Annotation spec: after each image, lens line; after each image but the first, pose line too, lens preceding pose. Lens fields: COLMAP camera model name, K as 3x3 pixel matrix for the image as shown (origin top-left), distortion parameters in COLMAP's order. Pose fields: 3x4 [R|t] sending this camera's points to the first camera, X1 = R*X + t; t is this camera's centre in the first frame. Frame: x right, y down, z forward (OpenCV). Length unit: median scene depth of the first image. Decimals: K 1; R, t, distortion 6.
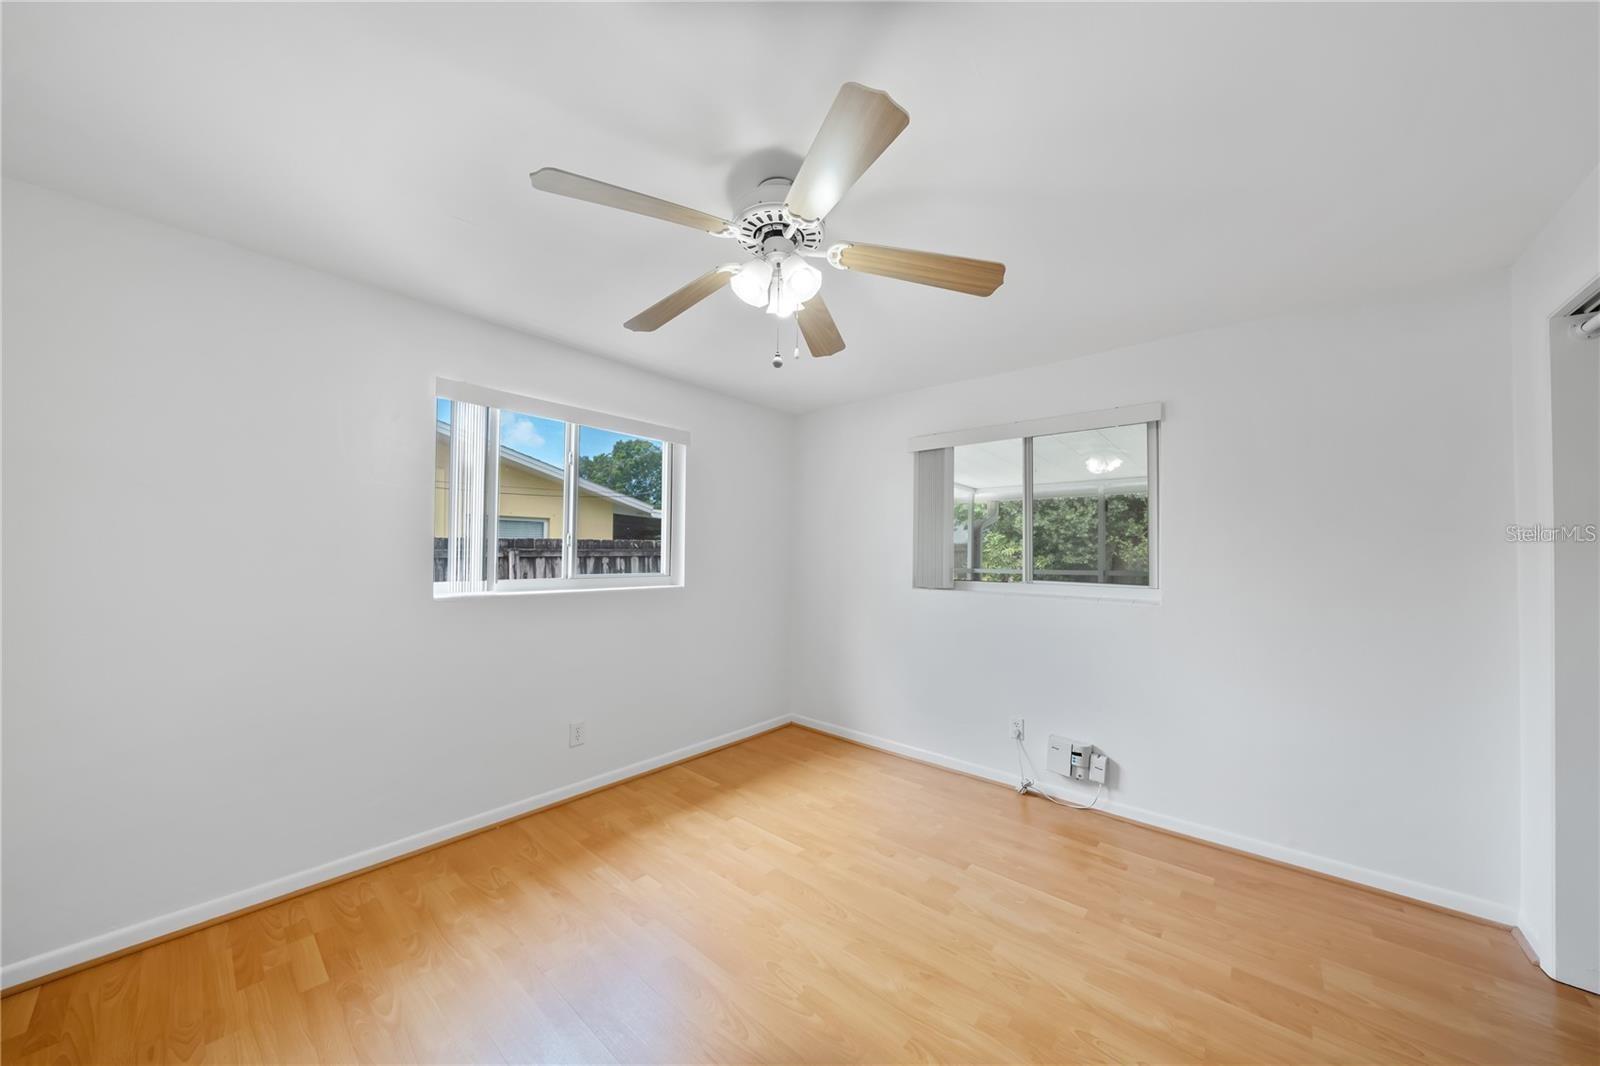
lens RADIAL K [[544.3, 0, 800.9], [0, 544.3, 540.2], [0, 0, 1]] dist [-0.001136, 0.000266]
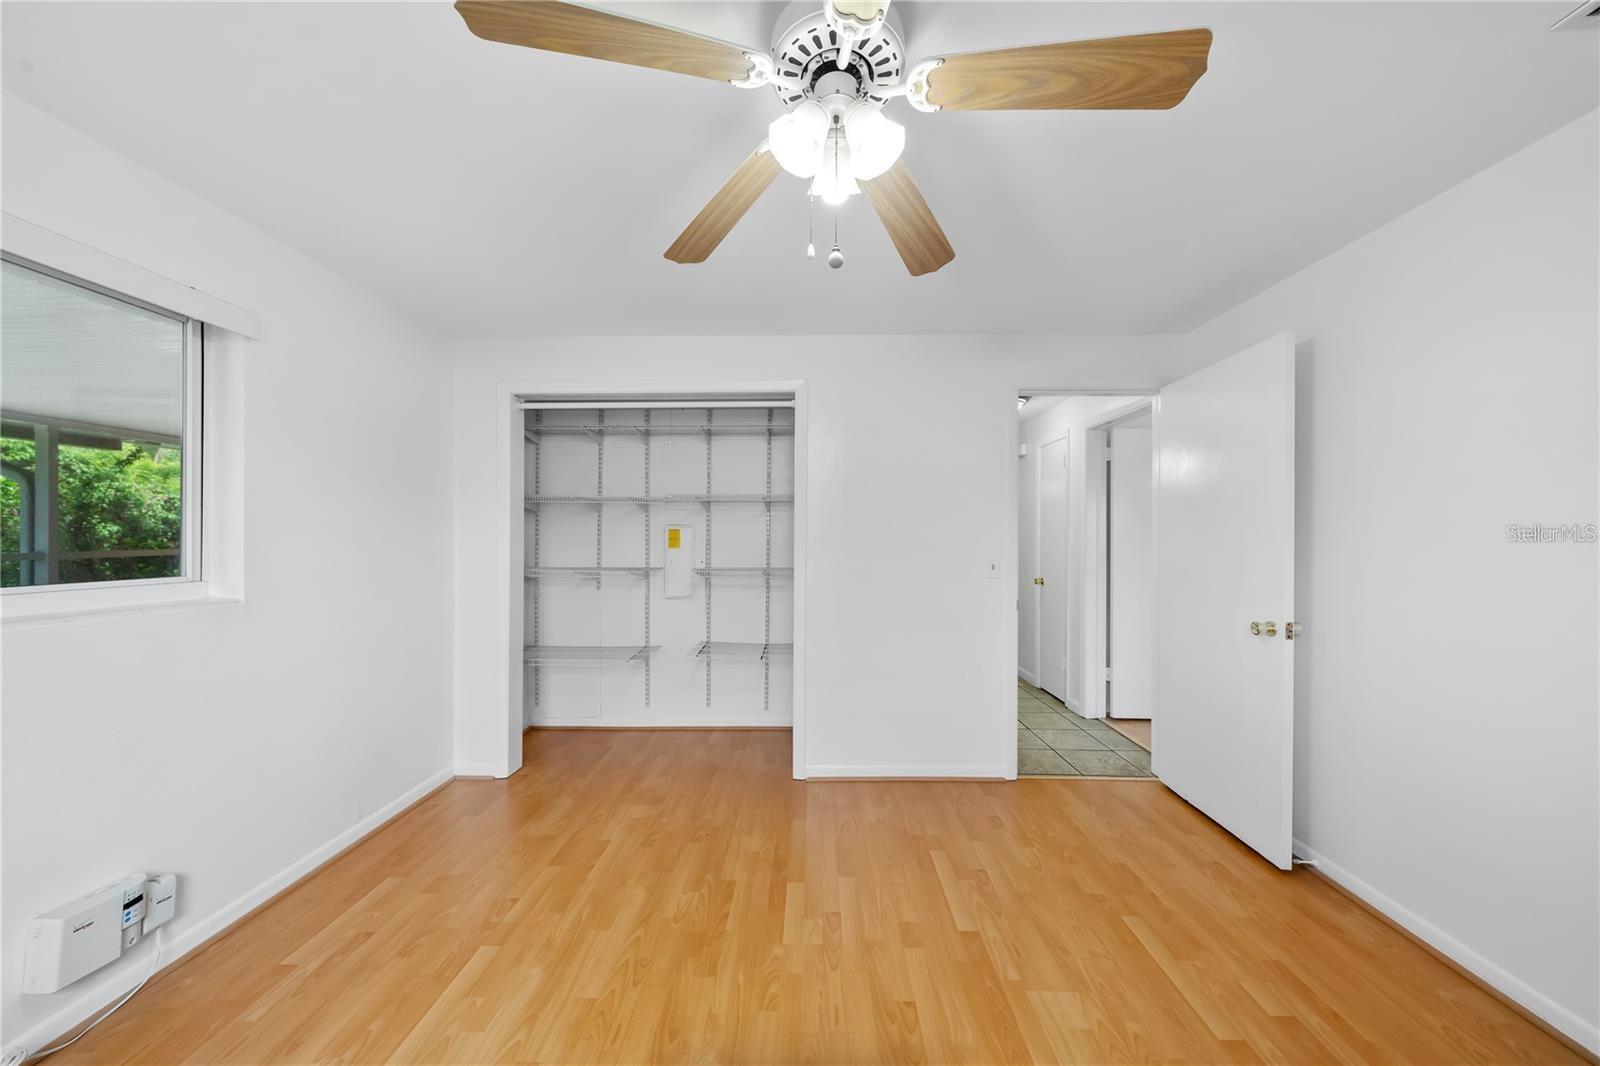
lens RADIAL K [[544.3, 0, 803.1], [0, 544.3, 535.6], [0, 0, 1]] dist [-0.001136, 0.000266]
pose [[-0.638764, -0.010304, 0.769334, -0.455342], [-0.024074, 0.999688, -0.006598, 0.027813], [-0.769026, -0.022736, -0.638813, 1.192496]]
